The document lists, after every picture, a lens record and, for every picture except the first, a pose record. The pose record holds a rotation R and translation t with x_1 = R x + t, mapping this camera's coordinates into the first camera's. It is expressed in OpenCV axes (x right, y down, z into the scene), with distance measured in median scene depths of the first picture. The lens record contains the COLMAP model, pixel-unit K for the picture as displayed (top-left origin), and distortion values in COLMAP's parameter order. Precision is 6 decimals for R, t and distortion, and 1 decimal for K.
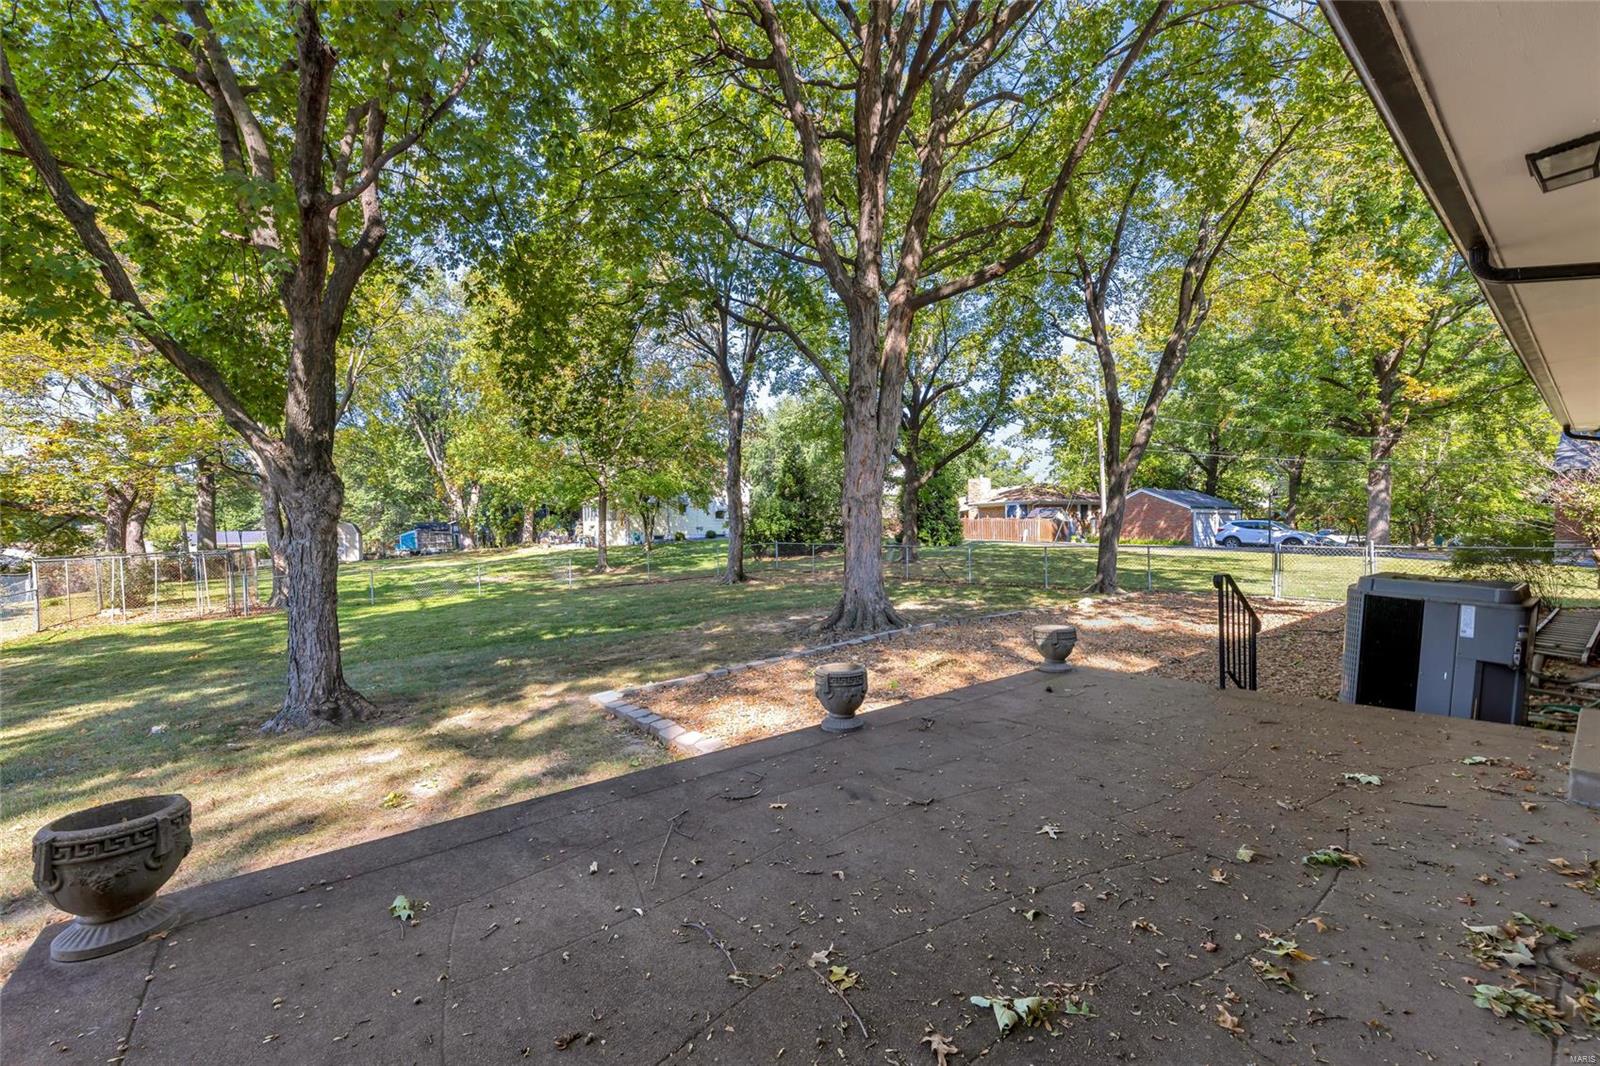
lens RADIAL K [[644.2, 0, 800.0], [0, 644.2, 533.0], [0, 0, 1]] dist [0.001893, 0.000141]
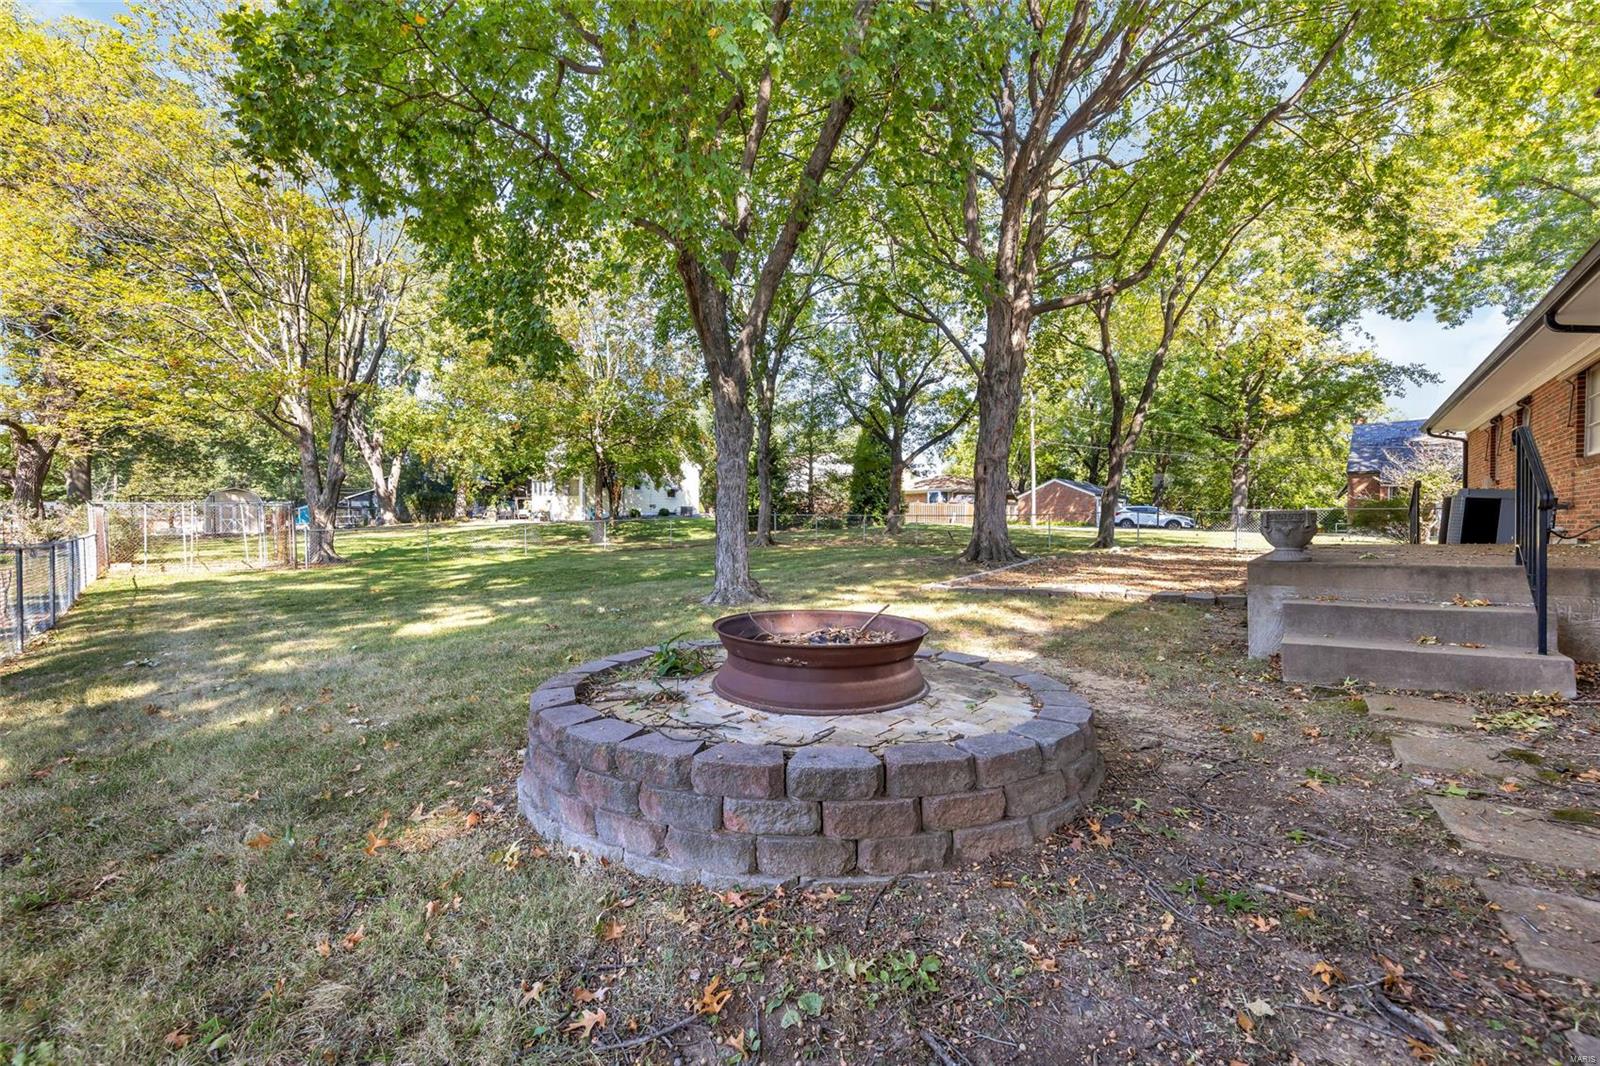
lens RADIAL K [[640.5, 0, 800.0], [0, 640.5, 533.0], [0, 0, 1]] dist [-0.001916, -0.000089]
pose [[0.977436, 0.014070, 0.210763, -0.203693], [-0.016511, 0.999815, 0.009828, 0.031422], [-0.210585, -0.013086, 0.977488, -0.059028]]
